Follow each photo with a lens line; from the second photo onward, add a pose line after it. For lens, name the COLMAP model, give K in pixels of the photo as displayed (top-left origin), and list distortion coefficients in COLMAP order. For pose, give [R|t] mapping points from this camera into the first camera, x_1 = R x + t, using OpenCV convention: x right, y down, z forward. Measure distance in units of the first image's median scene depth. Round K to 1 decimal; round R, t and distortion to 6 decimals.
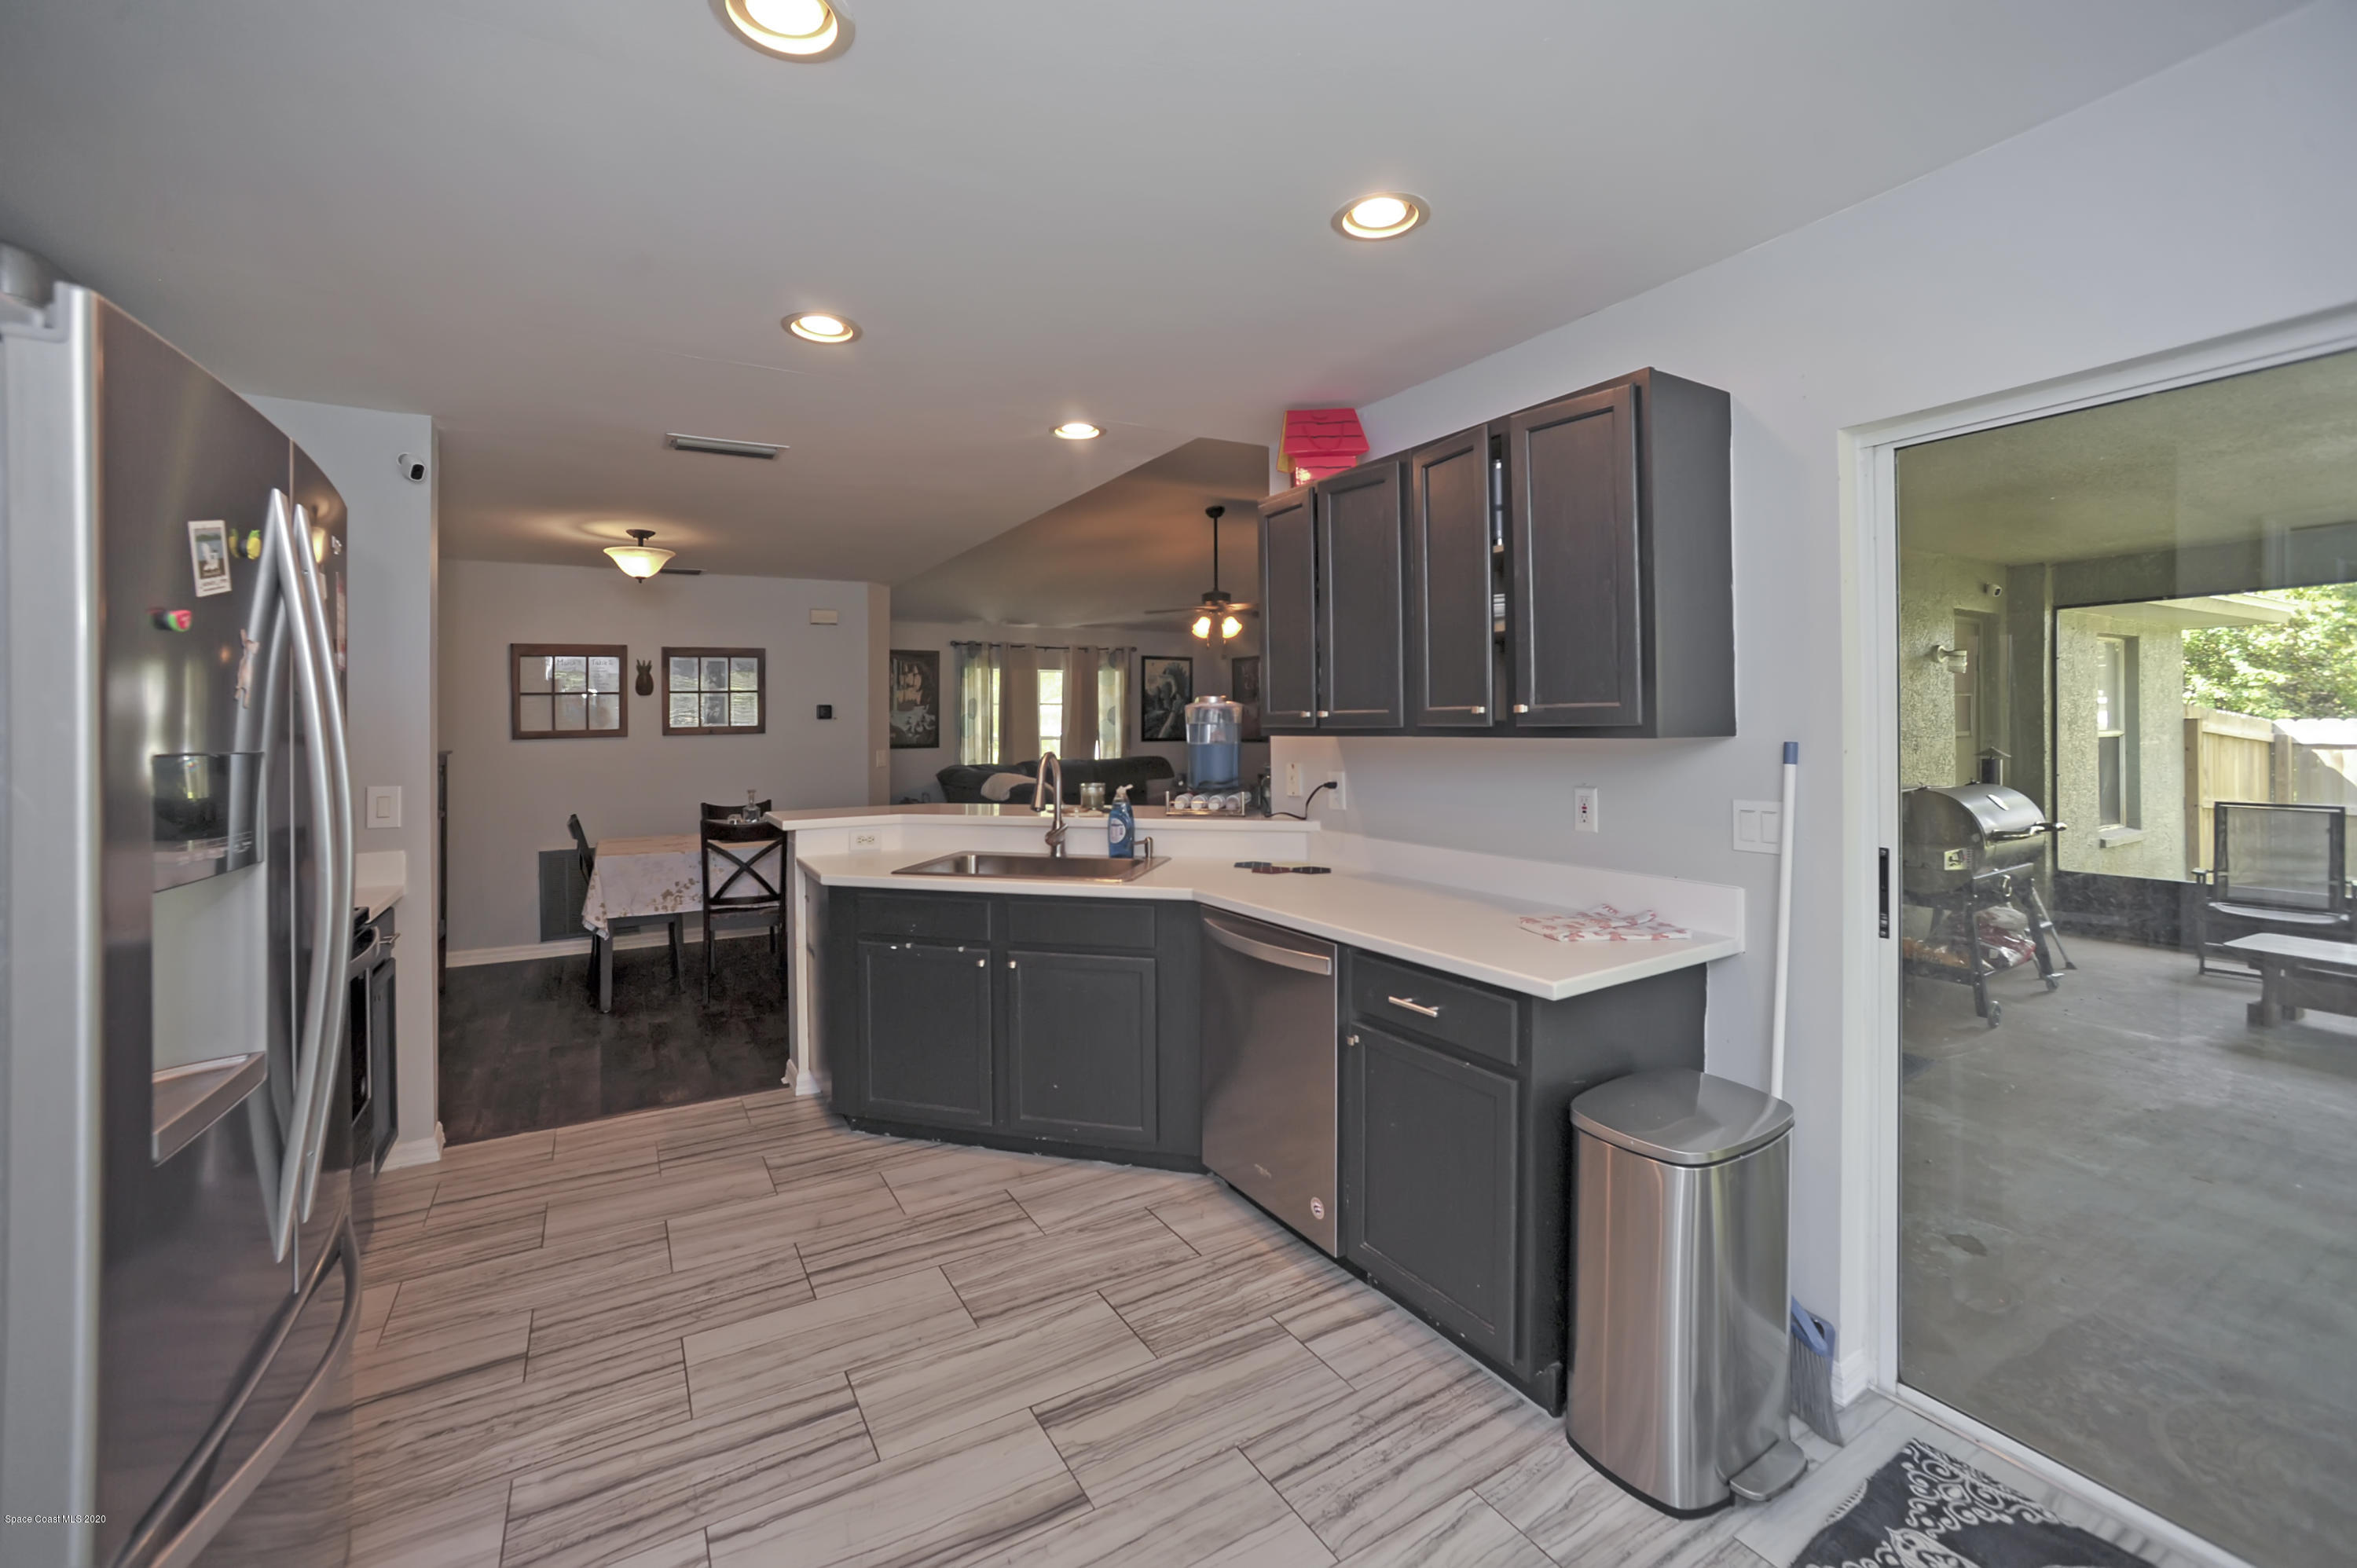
lens RADIAL K [[981.7, 0, 1154.5], [0, 981.7, 712.8], [0, 0, 1]] dist [-0.028857, 0.000305]
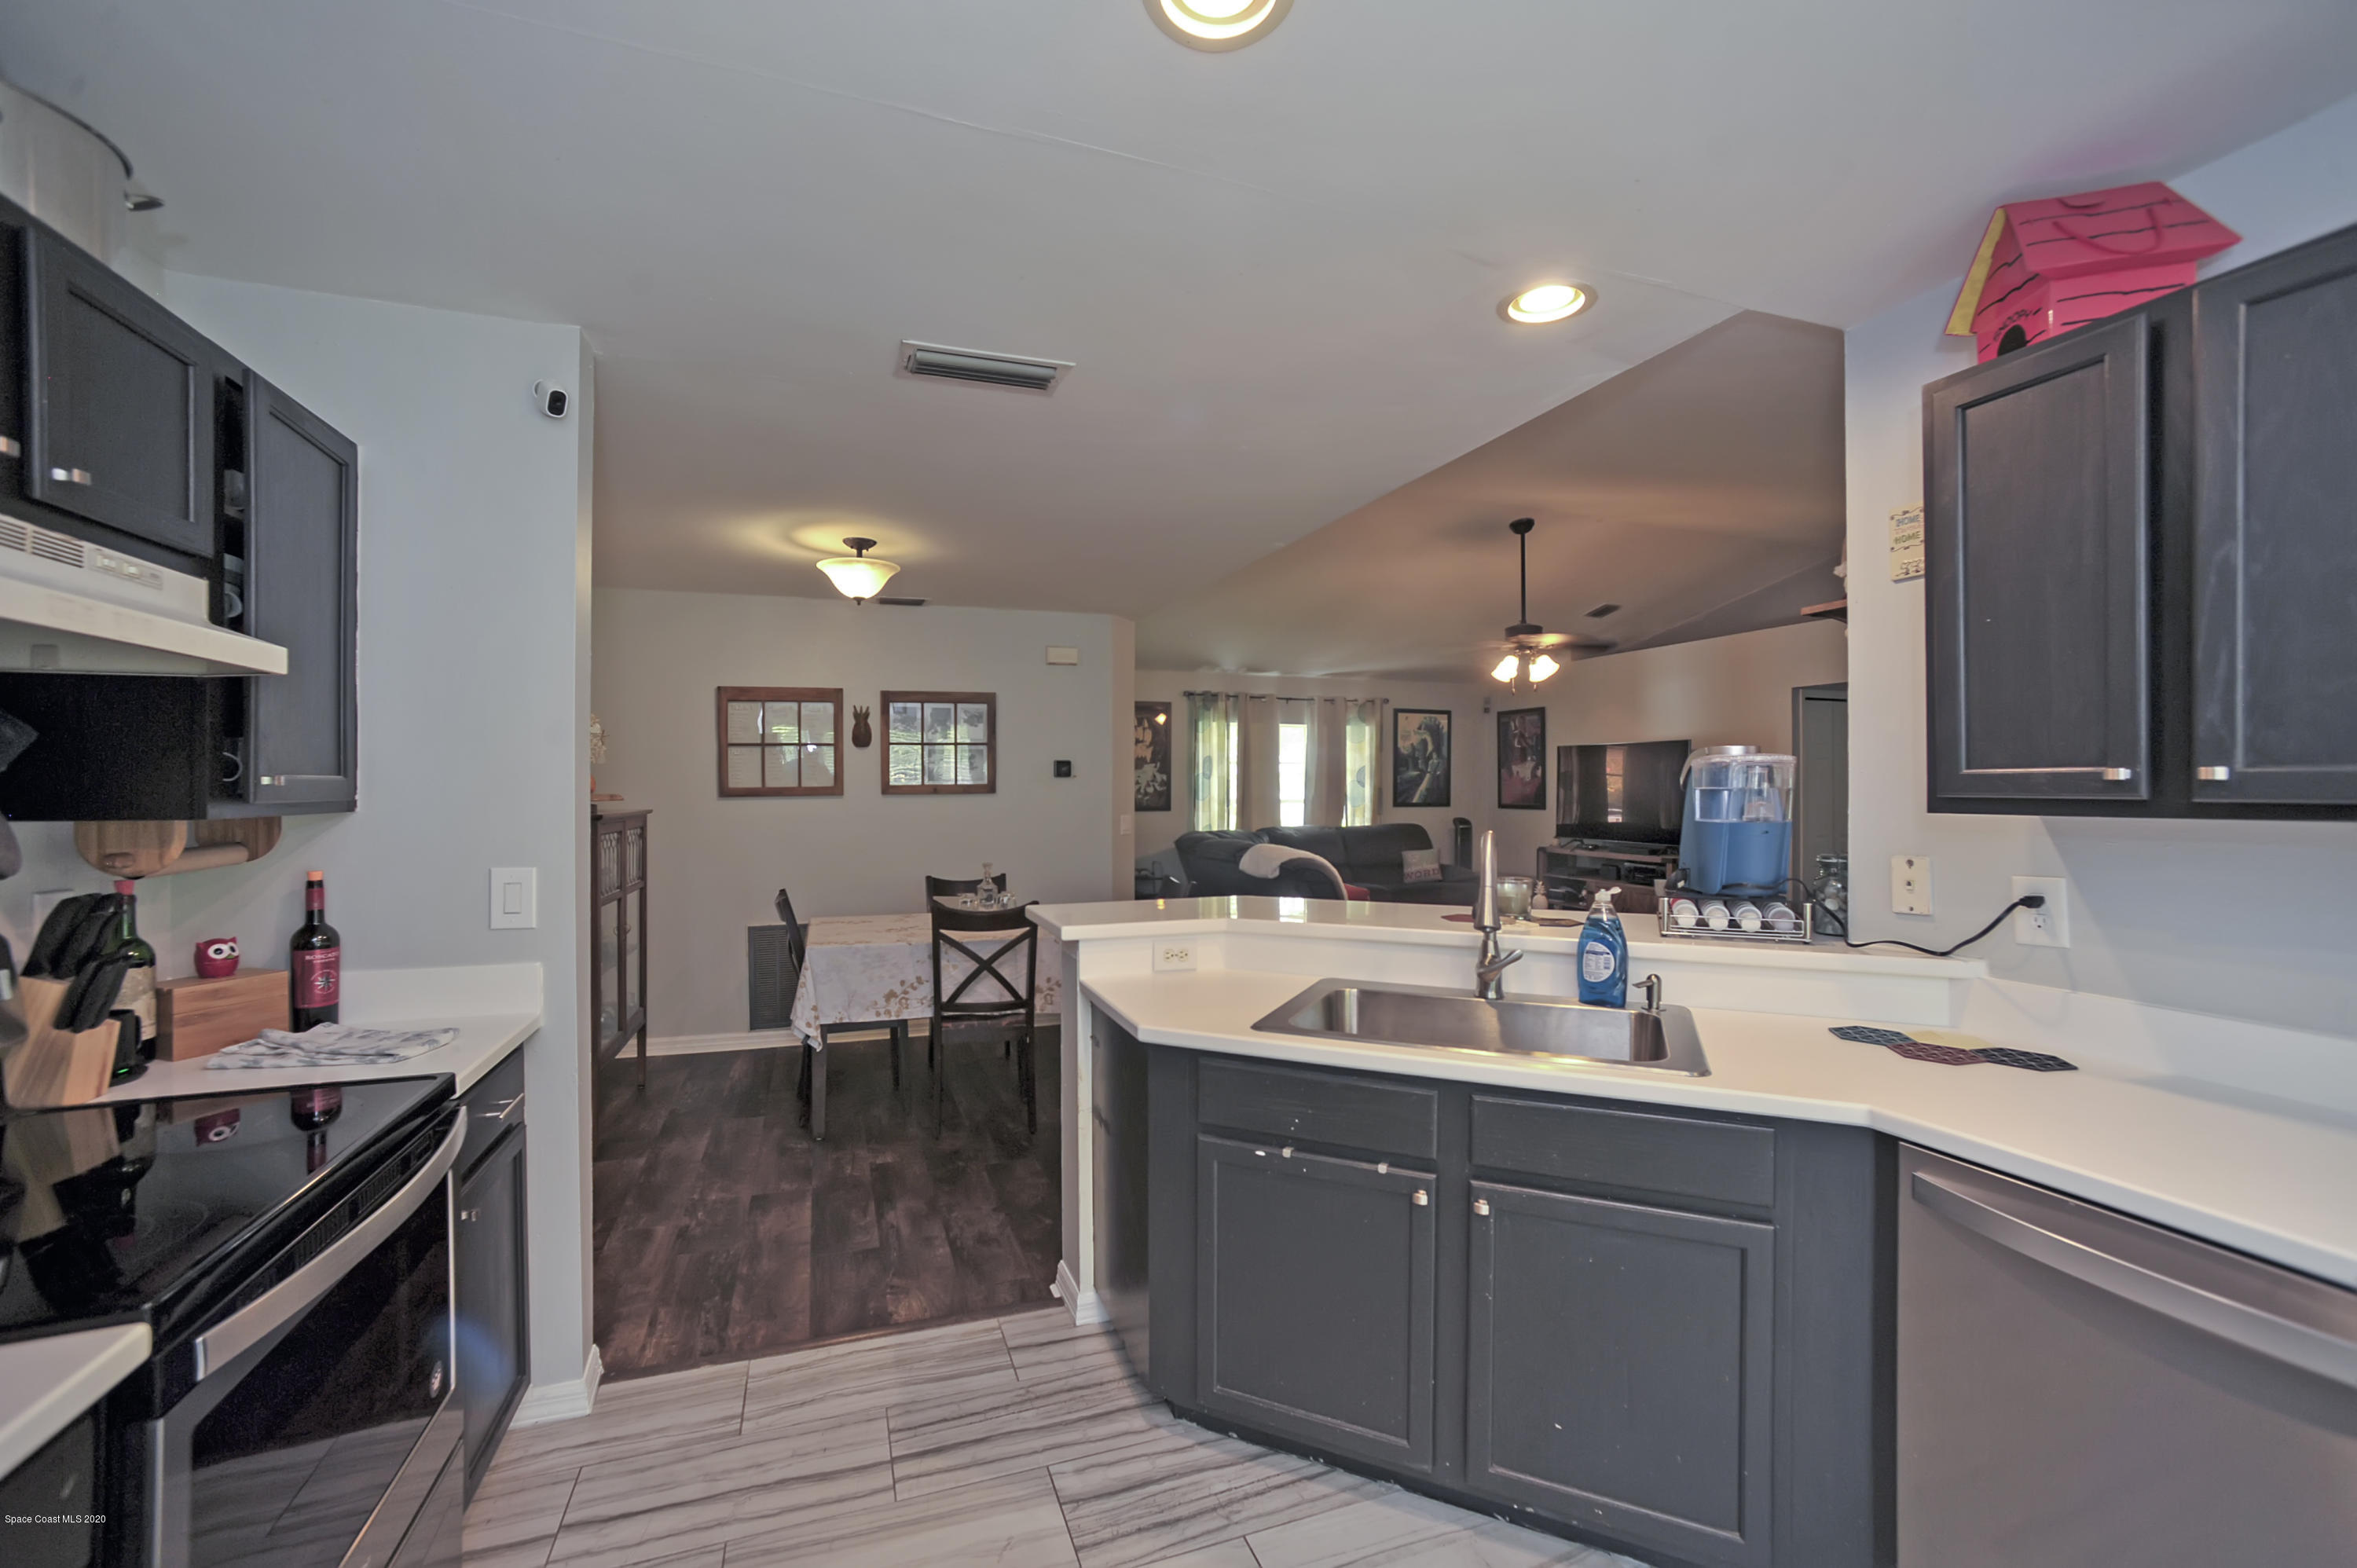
lens RADIAL K [[965.5, 0, 1167.6], [0, 965.5, 793.9], [0, 0, 1]] dist [-0.064301, 0.033698]
pose [[0.985960, 0.012461, -0.166518, -0.122773], [-0.009145, 0.999745, 0.020661, 0.003212], [0.166733, -0.018848, 0.985822, 0.221937]]
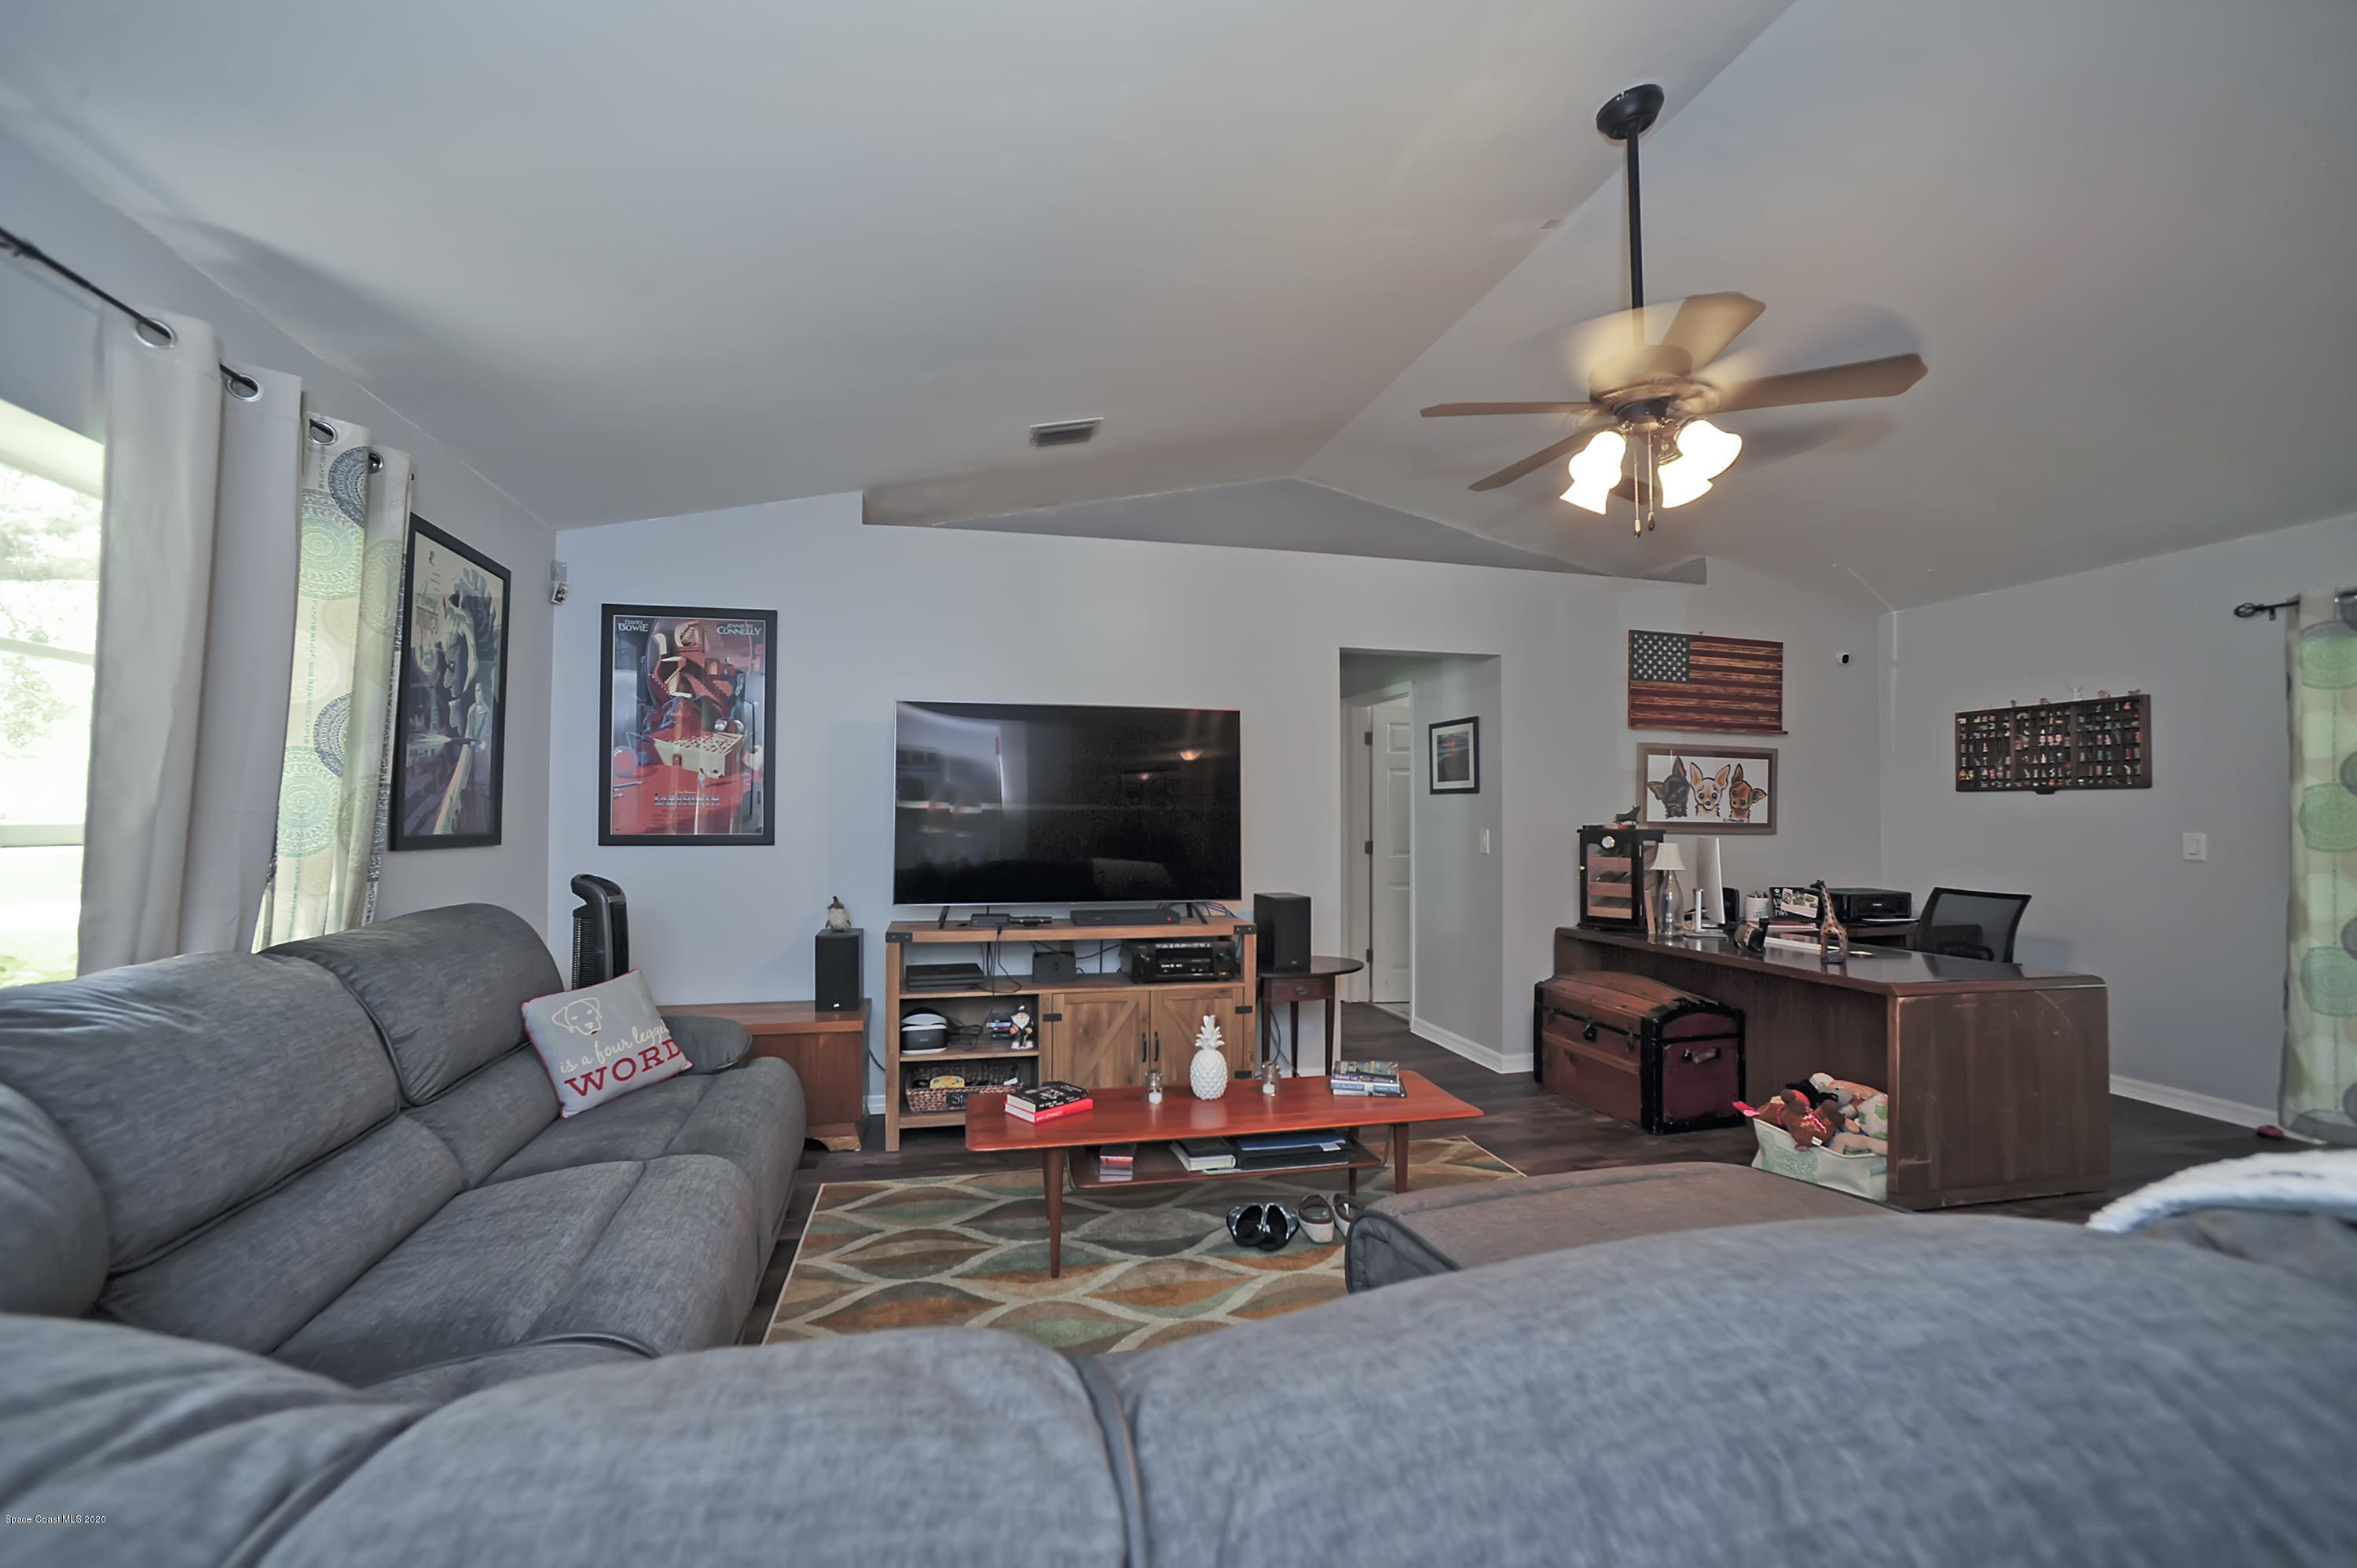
lens RADIAL K [[965.5, 0, 1167.6], [0, 965.5, 793.9], [0, 0, 1]] dist [-0.064301, 0.033698]
pose [[0.273133, 0.035372, 0.961326, -0.336087], [-0.012374, 0.999370, -0.033256, 0.035648], [-0.961897, -0.002812, 0.273399, 1.336294]]
